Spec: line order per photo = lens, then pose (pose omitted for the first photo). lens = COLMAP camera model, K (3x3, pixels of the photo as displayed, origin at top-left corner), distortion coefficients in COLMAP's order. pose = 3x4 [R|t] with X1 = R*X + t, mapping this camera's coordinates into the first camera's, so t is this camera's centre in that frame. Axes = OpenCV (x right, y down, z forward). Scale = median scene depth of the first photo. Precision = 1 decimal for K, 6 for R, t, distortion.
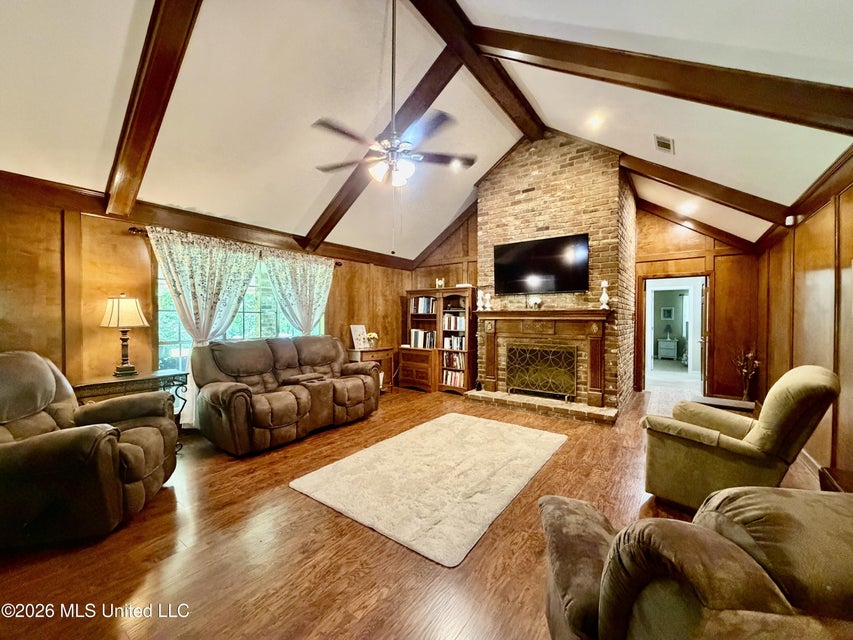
lens RADIAL K [[340.6, 0, 426.5], [0, 340.6, 320.0], [0, 0, 1]] dist [0.000690, 0.000021]
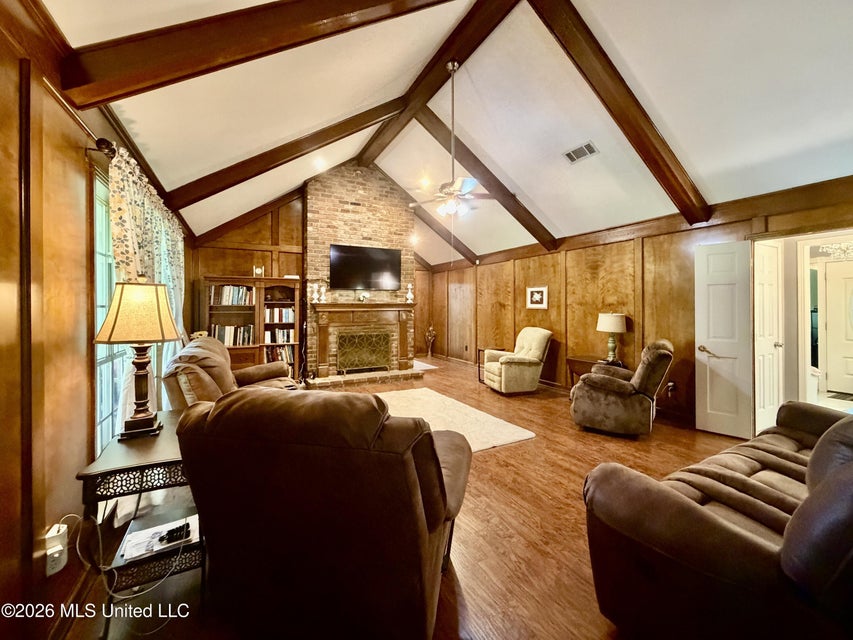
lens RADIAL K [[350.1, 0, 426.7], [0, 350.1, 304.7], [0, 0, 1]] dist [0.000394, 0.000004]
pose [[0.435983, -0.001374, 0.899954, -0.673402], [0.007726, 0.999968, -0.002216, -0.016461], [-0.899922, 0.007919, 0.435979, 0.218728]]
